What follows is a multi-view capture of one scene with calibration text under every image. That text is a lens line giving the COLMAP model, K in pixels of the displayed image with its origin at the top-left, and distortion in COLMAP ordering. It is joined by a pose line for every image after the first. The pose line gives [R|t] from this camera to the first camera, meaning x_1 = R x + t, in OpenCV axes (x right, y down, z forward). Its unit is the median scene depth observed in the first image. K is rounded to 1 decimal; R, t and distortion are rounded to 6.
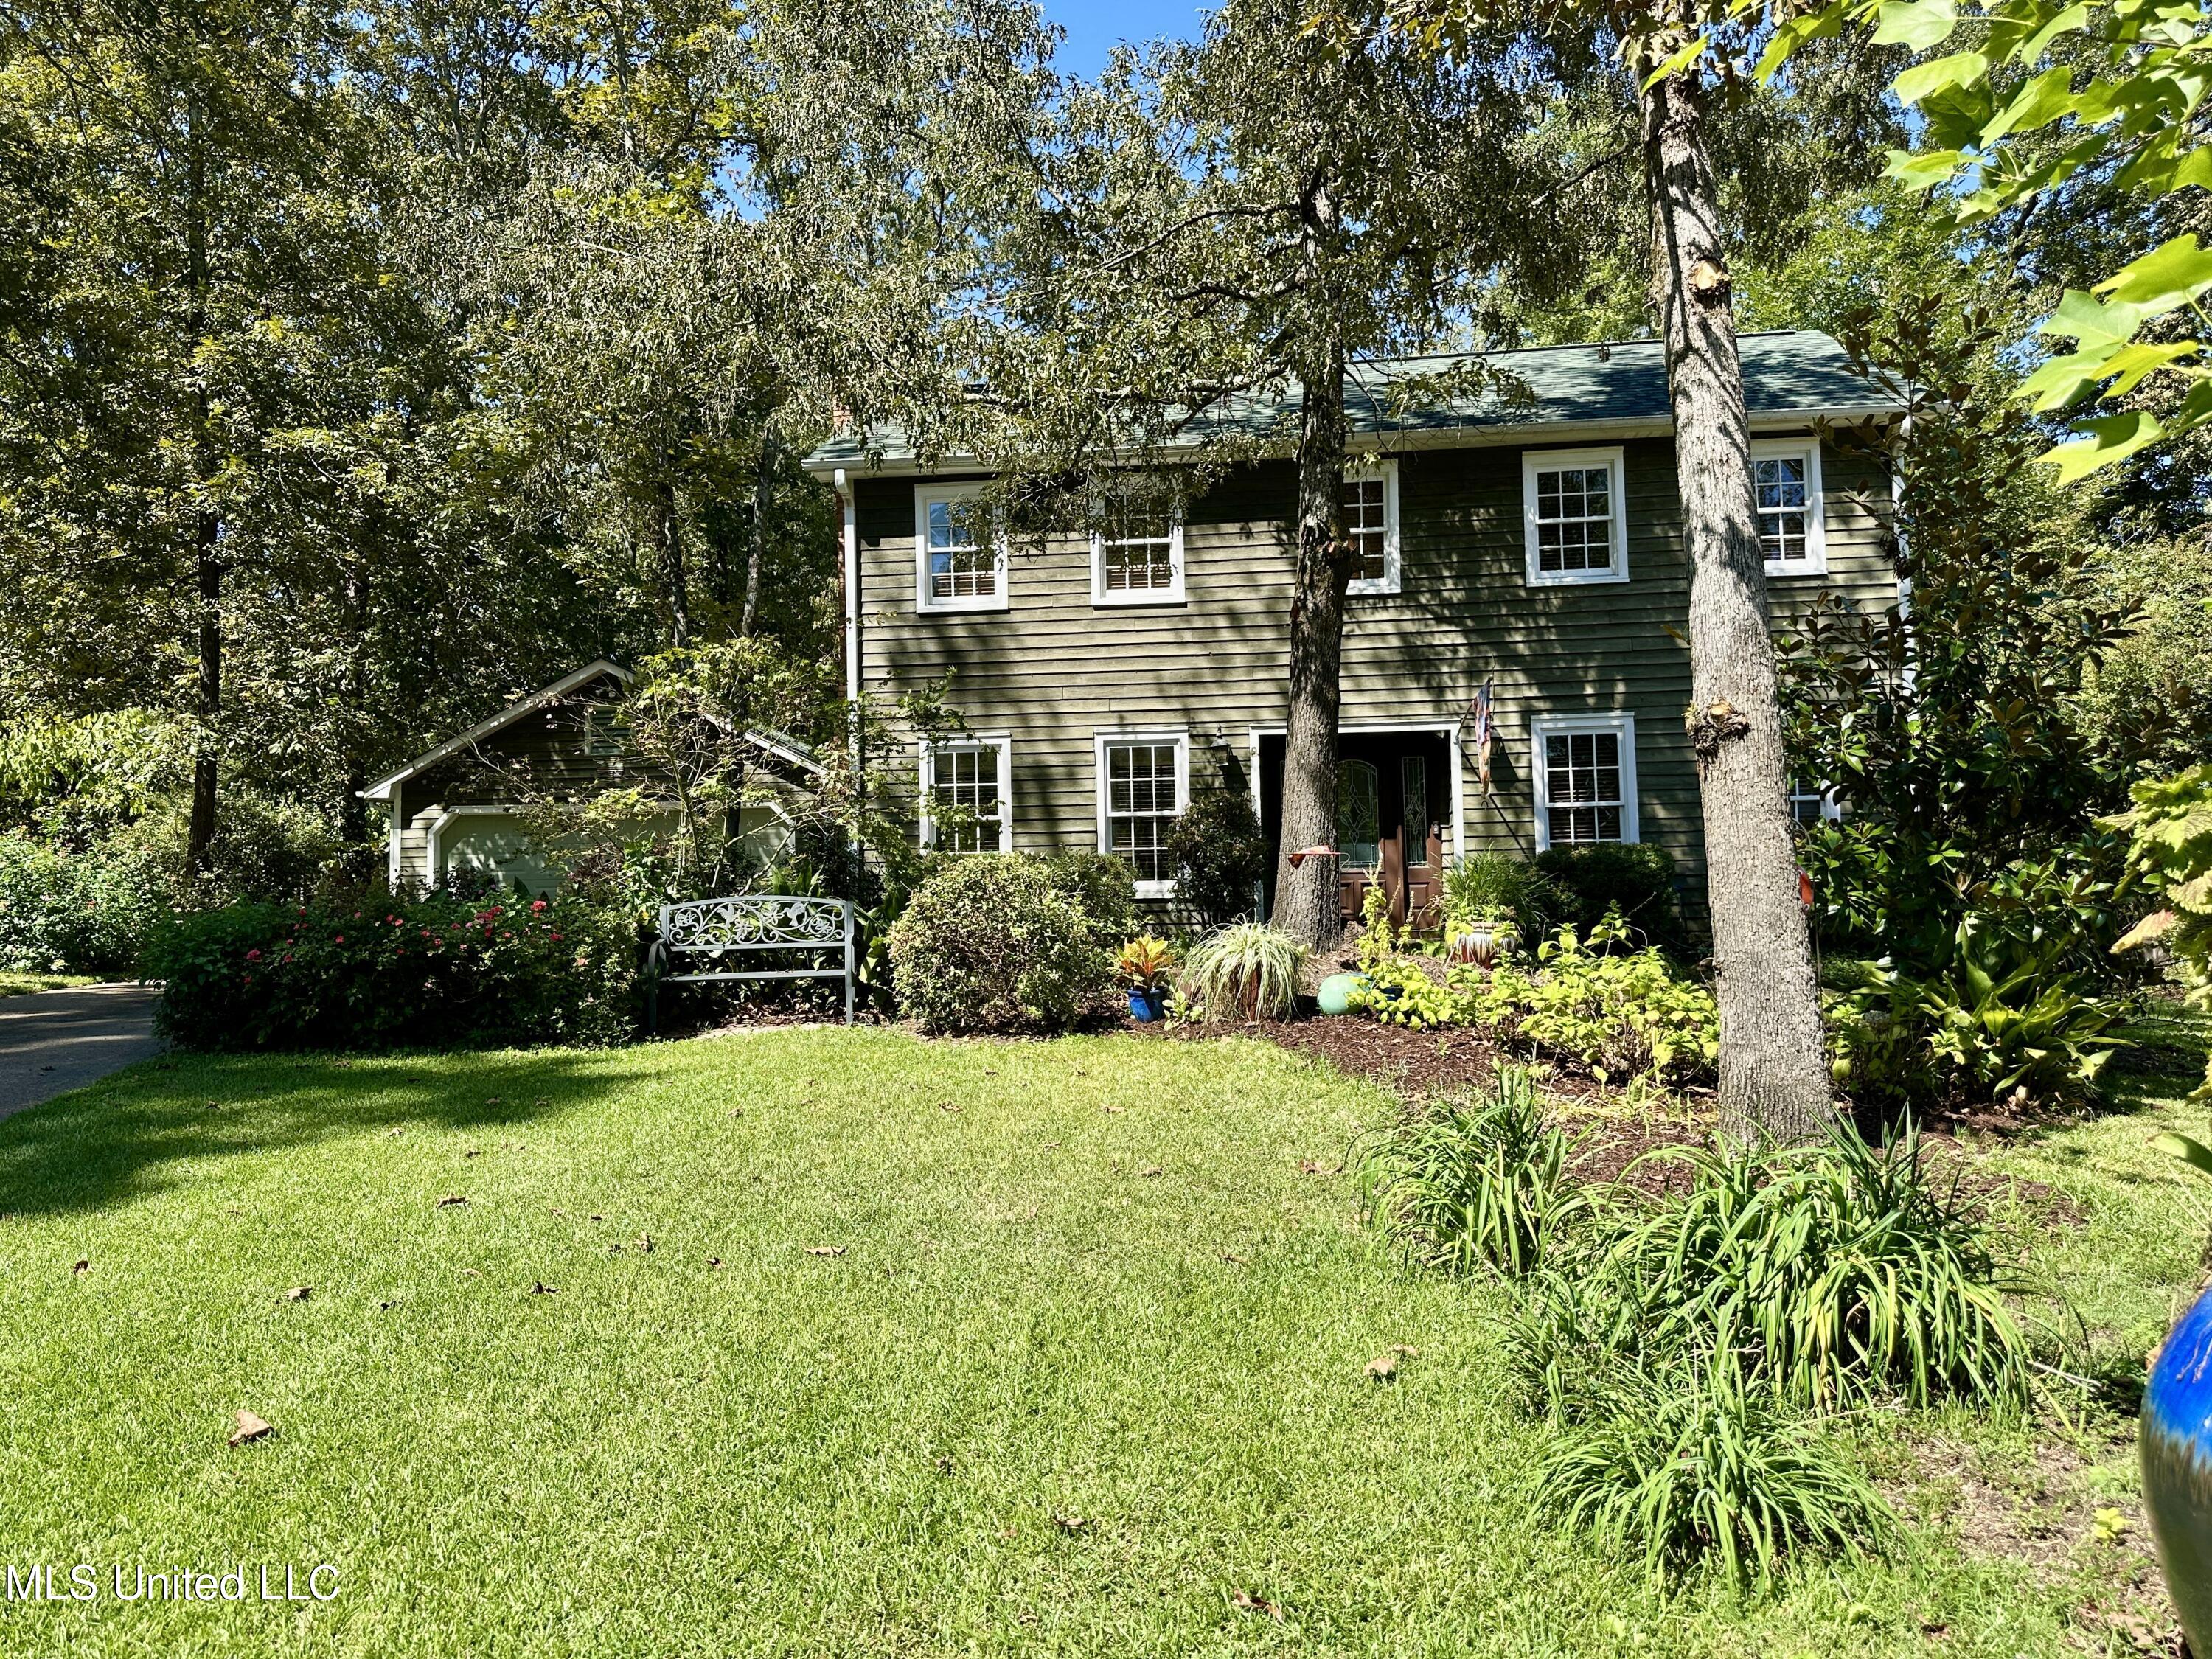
lens RADIAL K [[1554.9, 0, 1105.0], [0, 1554.9, 824.0], [0, 0, 1]] dist [0.062616, 0.000143]
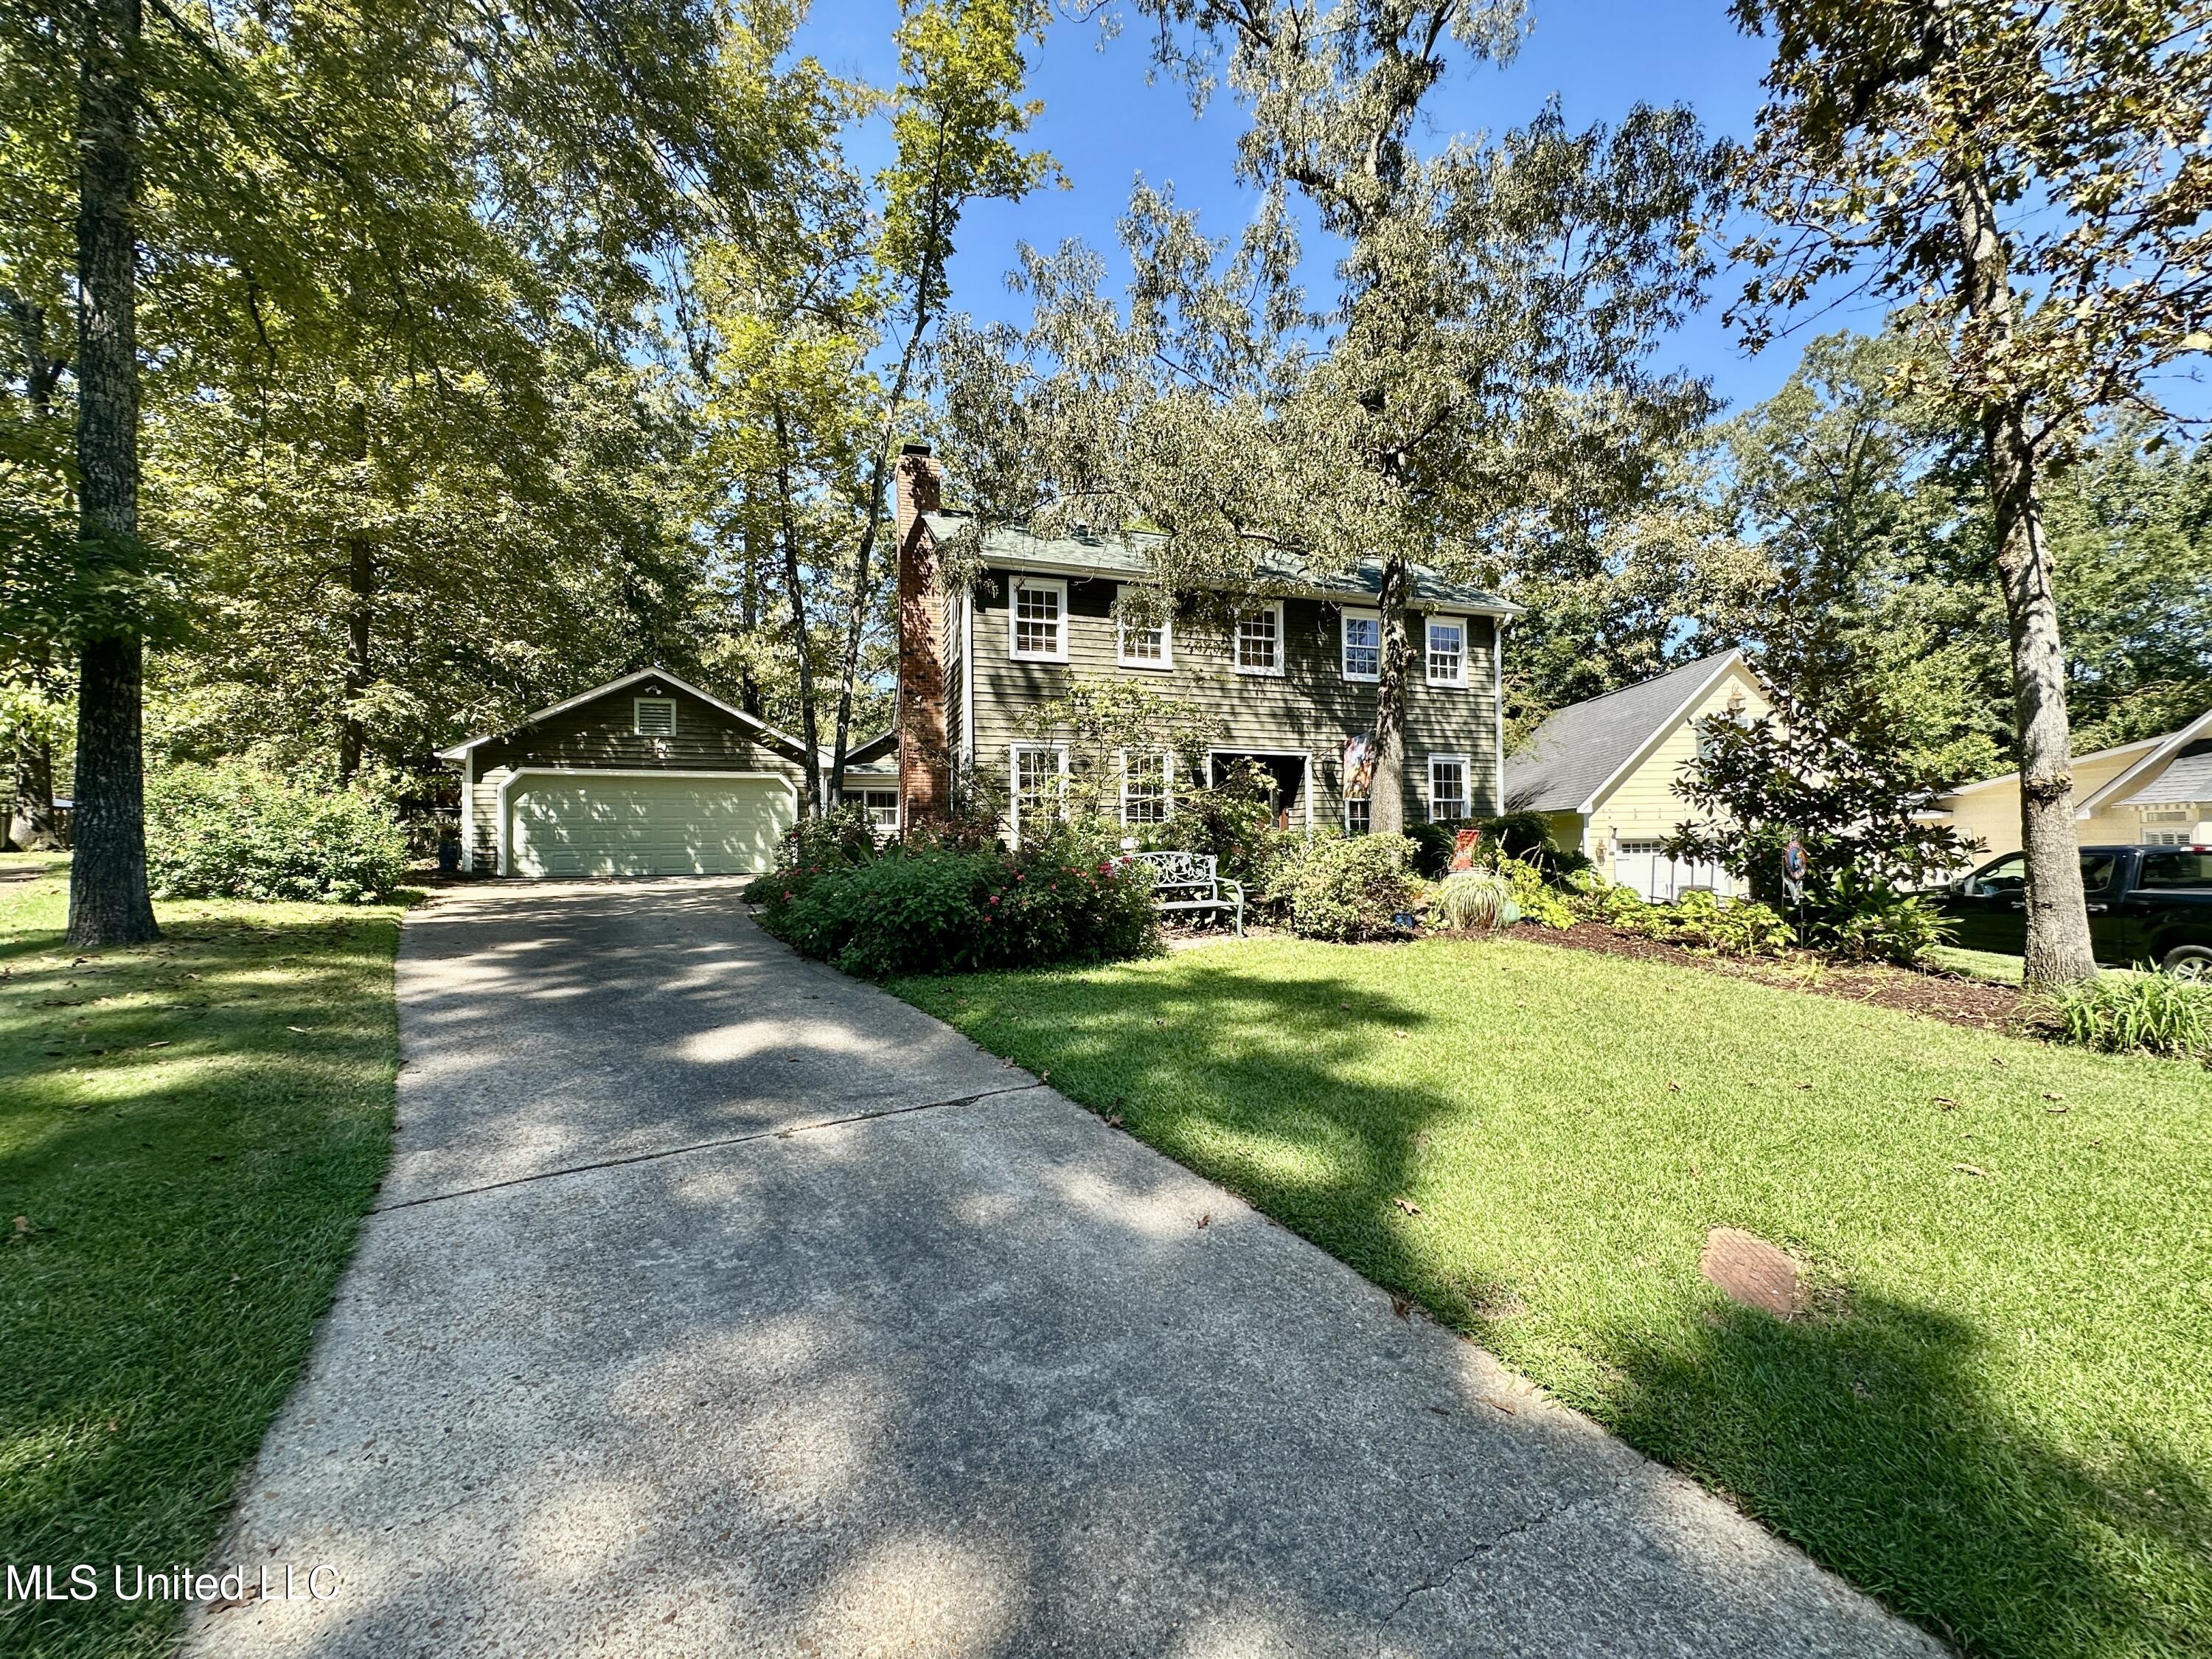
lens RADIAL K [[884.9, 0, 1106.0], [0, 884.9, 826.6], [0, 0, 1]] dist [-0.003302, -0.000071]
pose [[0.901892, 0.019253, 0.431533, -0.419050], [-0.034747, 0.999002, 0.028050, 0.000434], [-0.430562, -0.040293, 0.901661, 0.177886]]
